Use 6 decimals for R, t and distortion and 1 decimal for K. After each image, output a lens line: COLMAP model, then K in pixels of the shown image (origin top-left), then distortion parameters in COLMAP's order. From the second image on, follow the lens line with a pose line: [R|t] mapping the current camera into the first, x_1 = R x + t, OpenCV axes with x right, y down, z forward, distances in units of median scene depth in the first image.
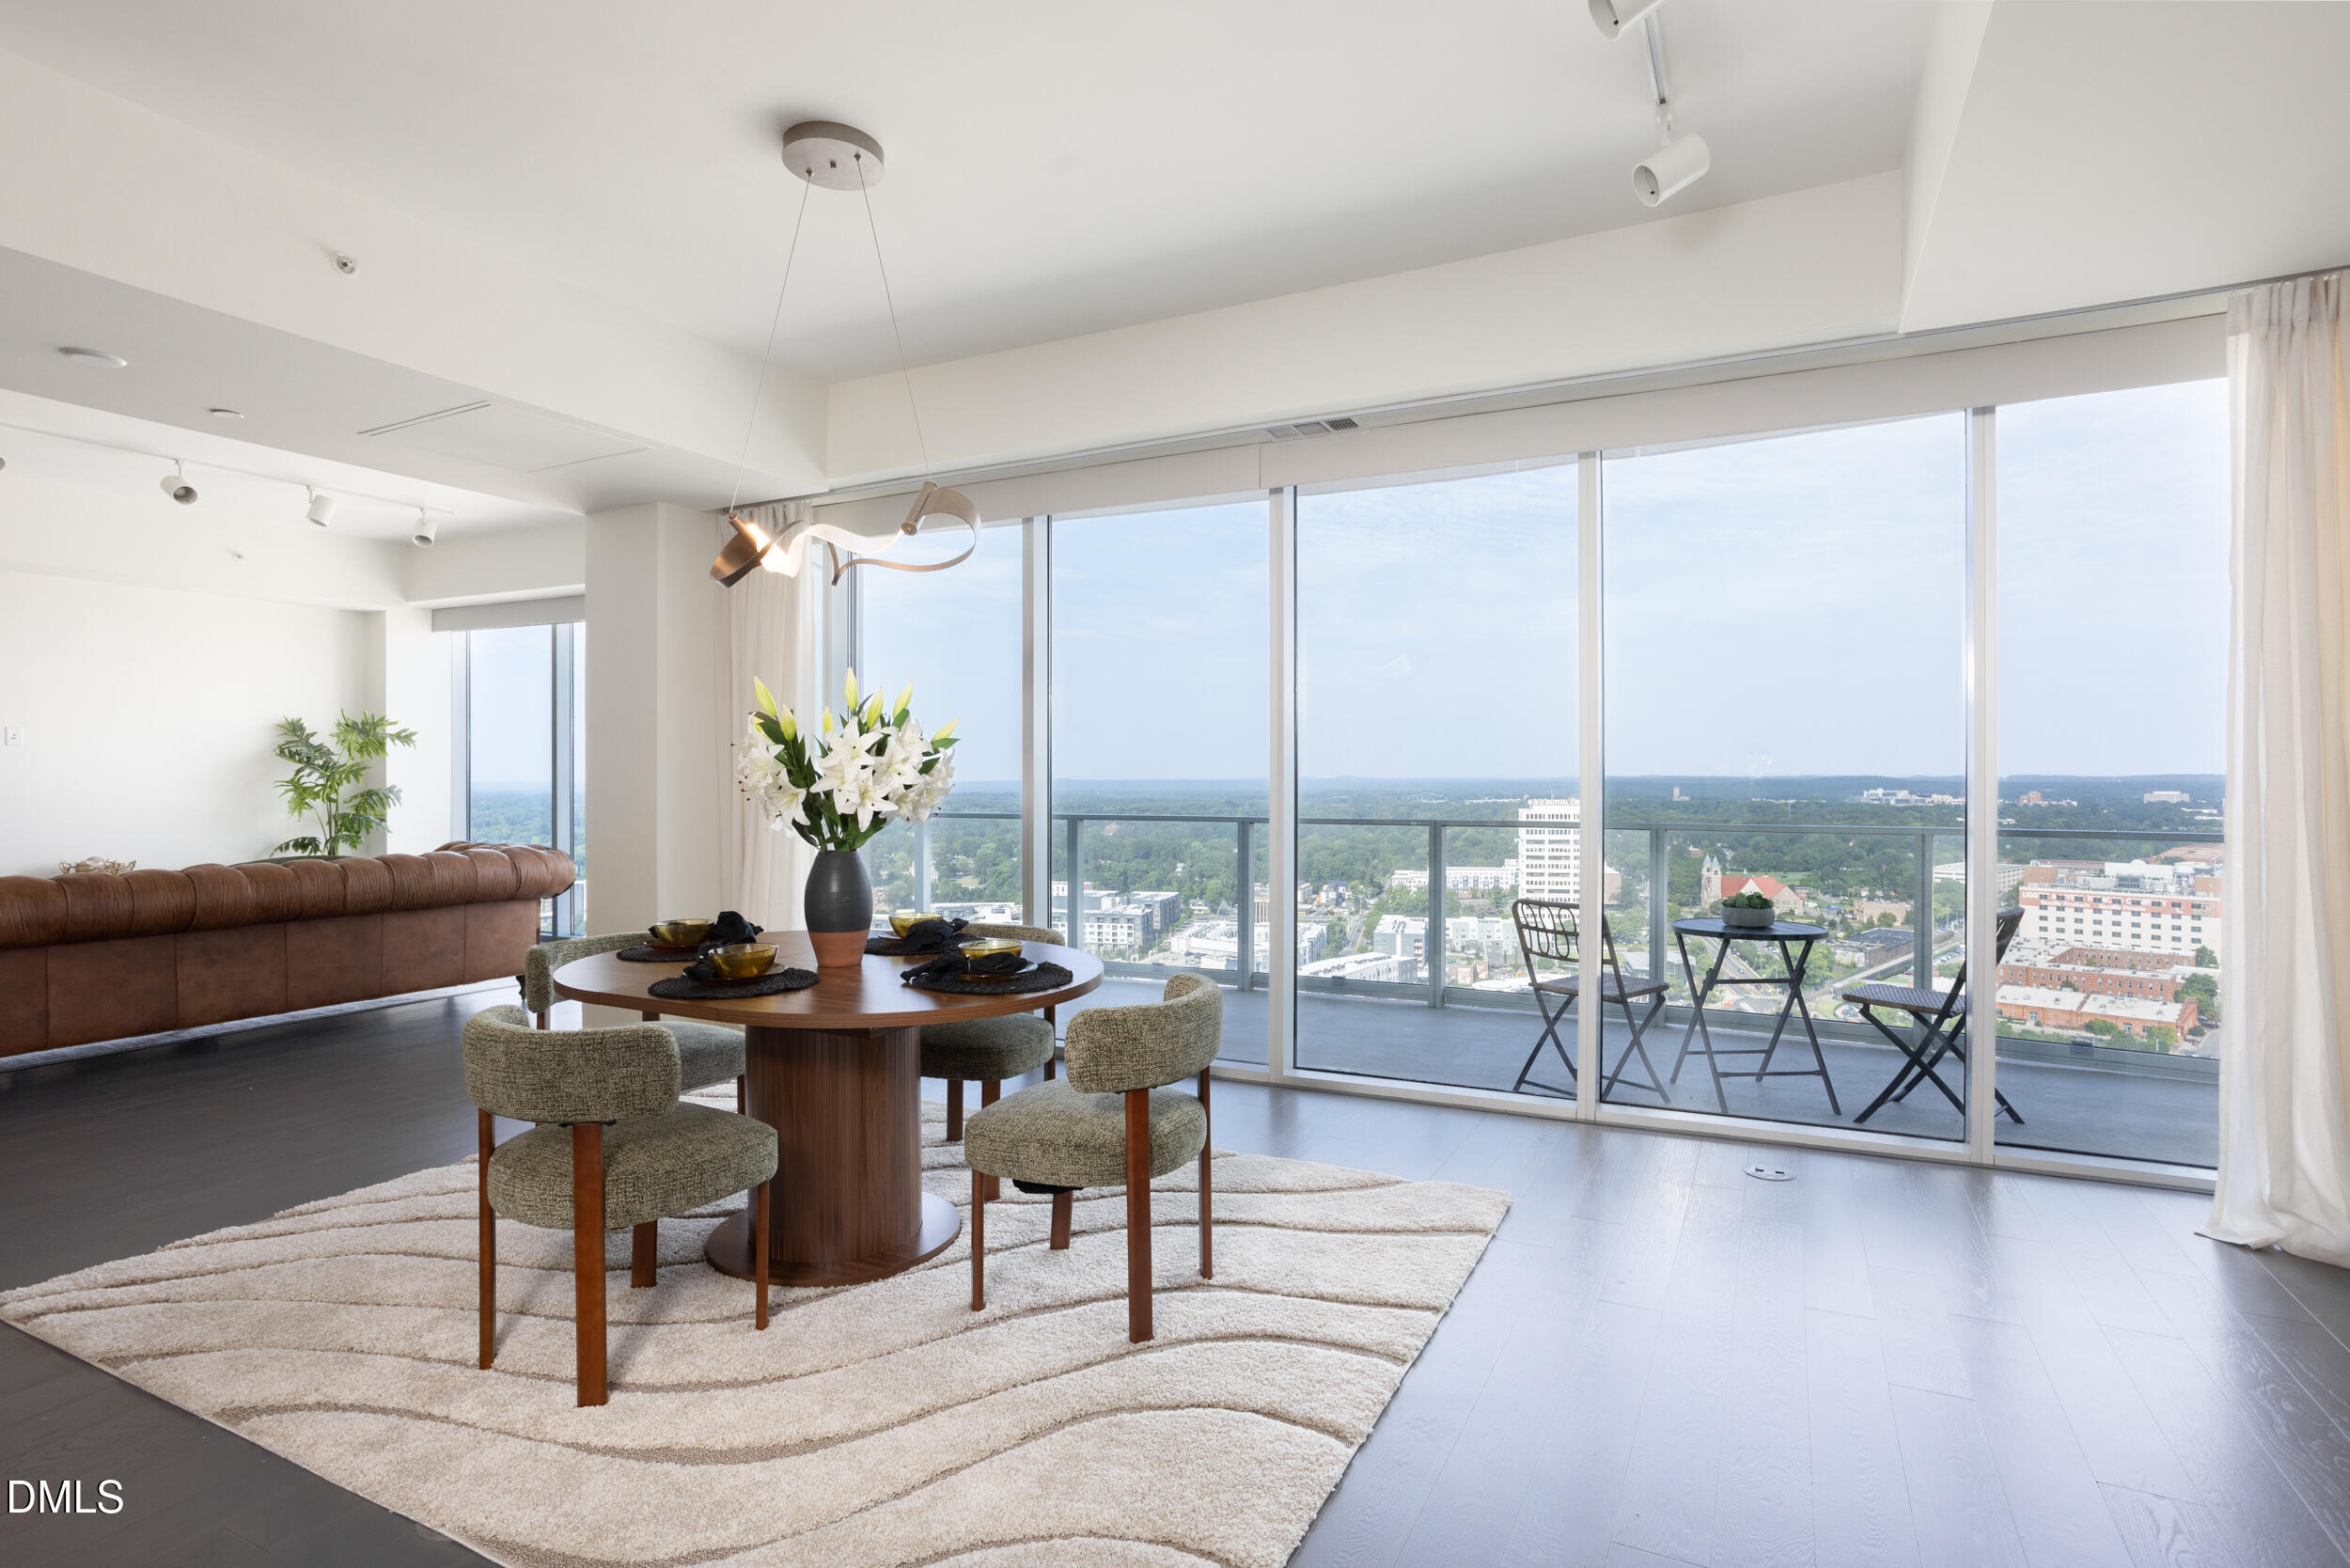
lens RADIAL K [[1169.9, 0, 1173.1], [0, 1169.9, 753.1], [0, 0, 1]] dist [-0.034826, 0.019904]
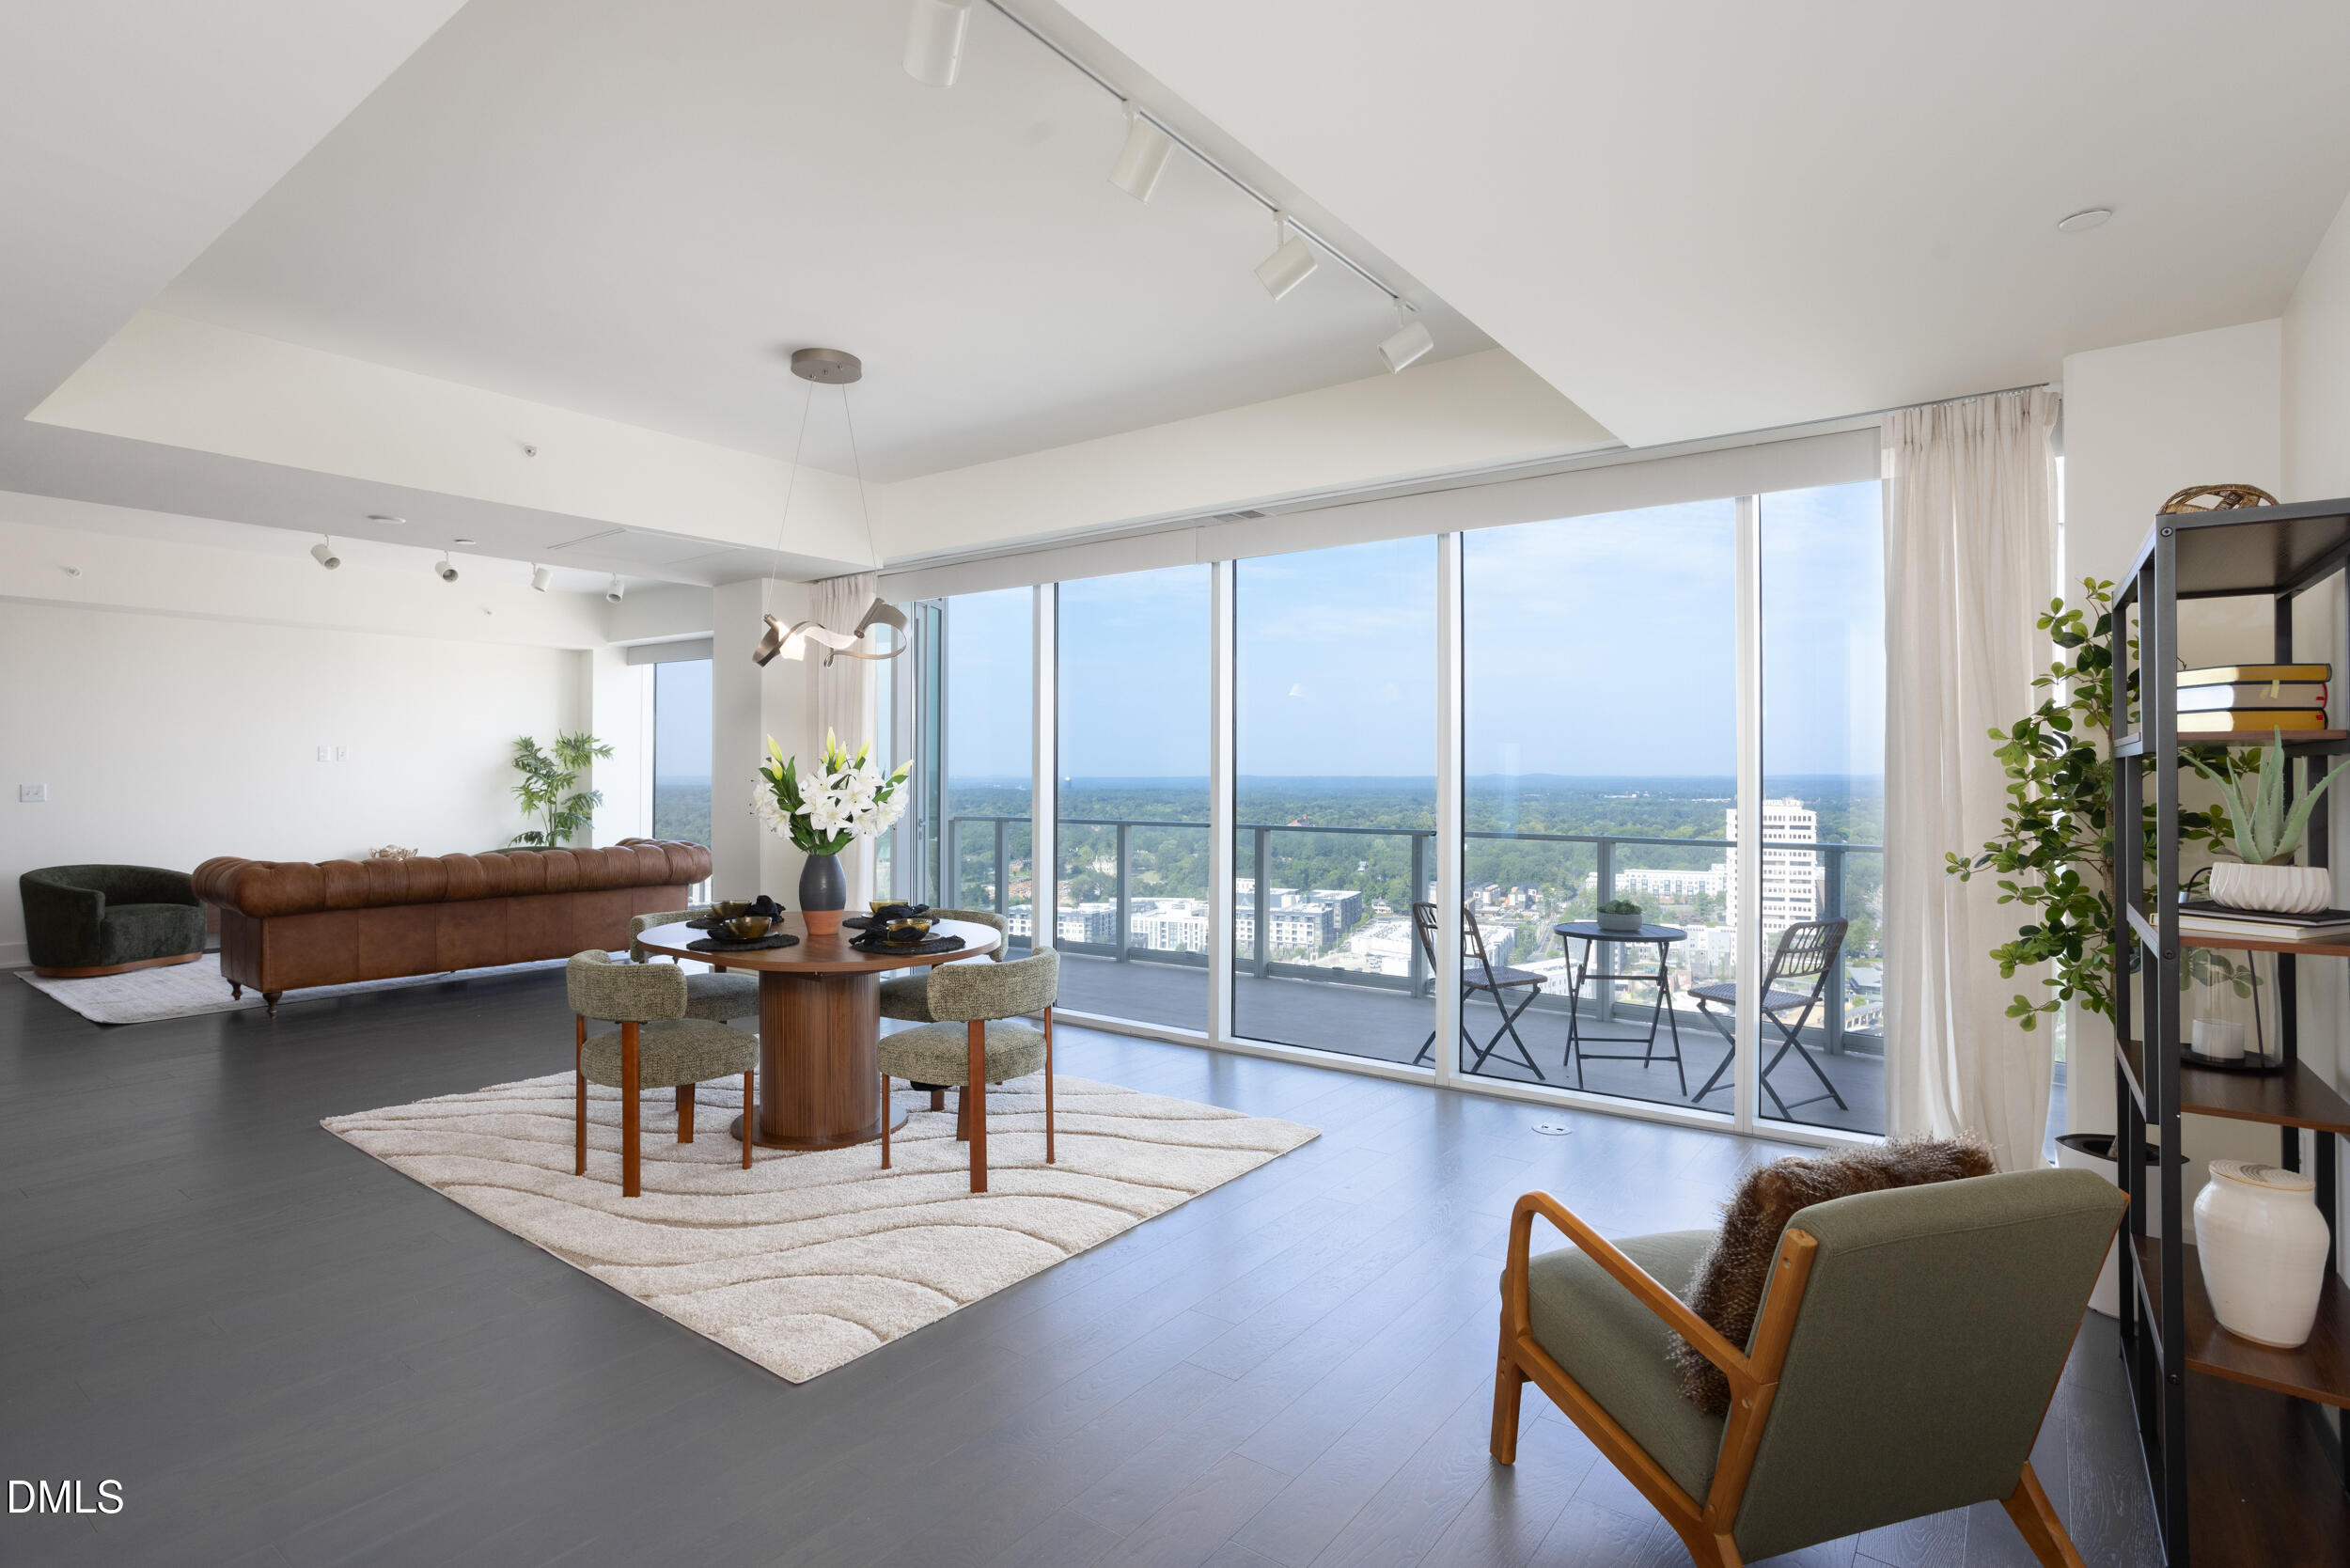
lens RADIAL K [[1169.9, 0, 1131.3], [0, 1169.9, 731.8], [0, 0, 1]] dist [-0.034826, 0.019904]
pose [[0.981478, -0.003559, -0.191544, 0.260408], [0.000667, 0.999885, -0.015162, -0.032118], [0.191576, 0.014754, 0.981367, -0.243903]]
